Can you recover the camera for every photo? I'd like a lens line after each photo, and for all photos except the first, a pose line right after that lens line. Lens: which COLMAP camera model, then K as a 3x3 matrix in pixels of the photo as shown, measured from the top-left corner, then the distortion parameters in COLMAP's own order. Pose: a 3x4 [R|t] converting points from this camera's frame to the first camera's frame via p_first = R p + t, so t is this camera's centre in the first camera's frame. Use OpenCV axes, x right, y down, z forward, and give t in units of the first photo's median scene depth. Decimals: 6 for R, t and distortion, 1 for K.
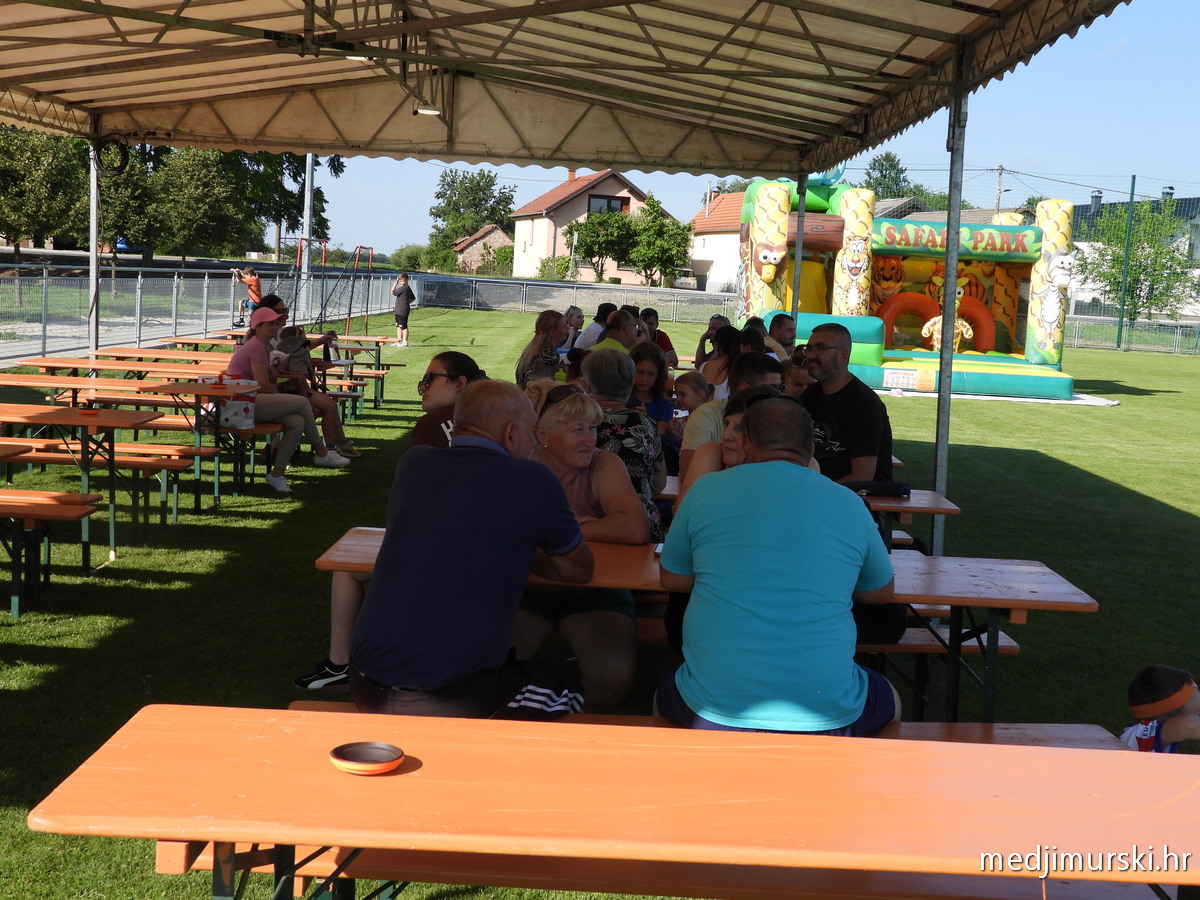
lens RADIAL K [[1541.3, 0, 599.0], [0, 1541.3, 451.0], [0, 0, 1]] dist [0.011659, 0.000000]
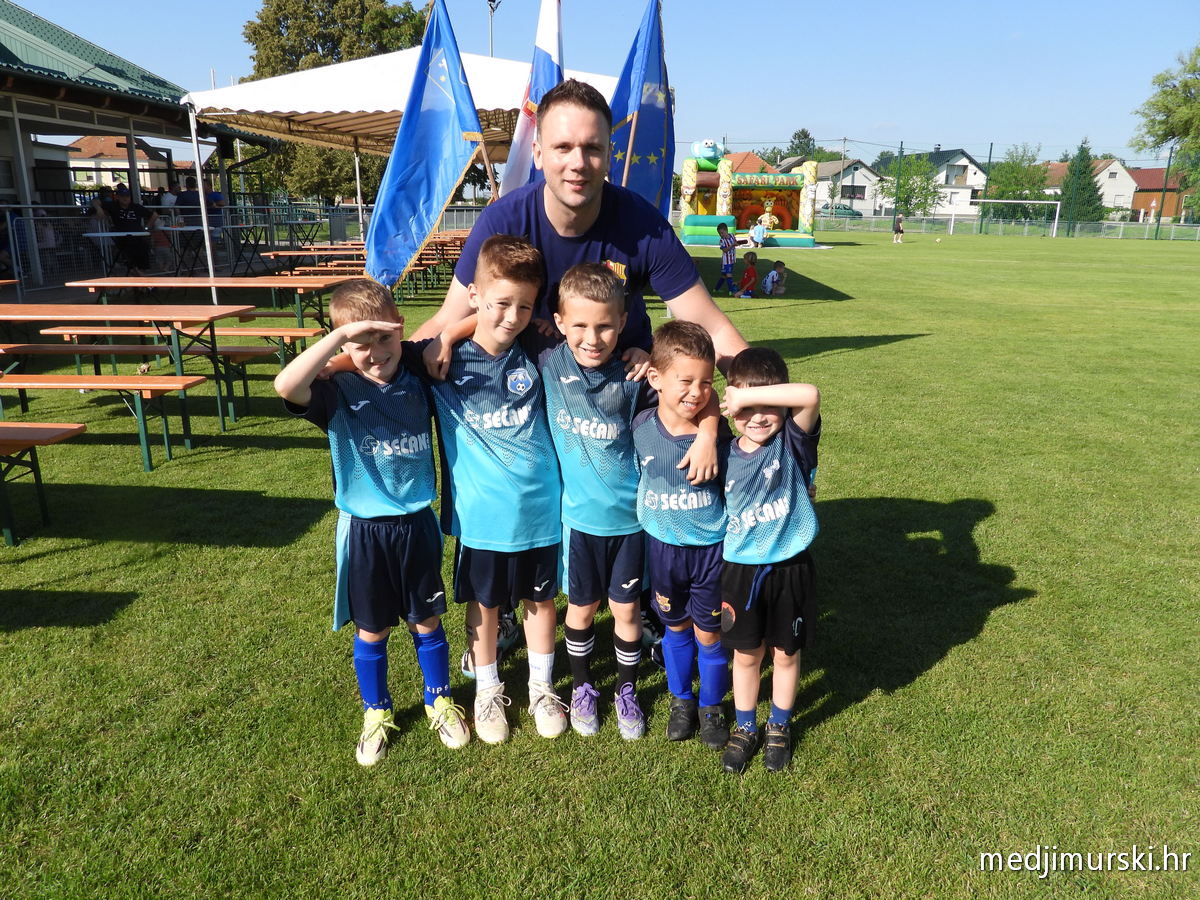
lens RADIAL K [[865.1, 0, 599.7], [0, 865.1, 446.0], [0, 0, 1]] dist [-0.003436, 0.003058]
pose [[0.997583, -0.025860, -0.064500, 0.048171], [0.035478, 0.987628, 0.152749, 0.053574], [0.059752, -0.154668, 0.986158, -0.390921]]
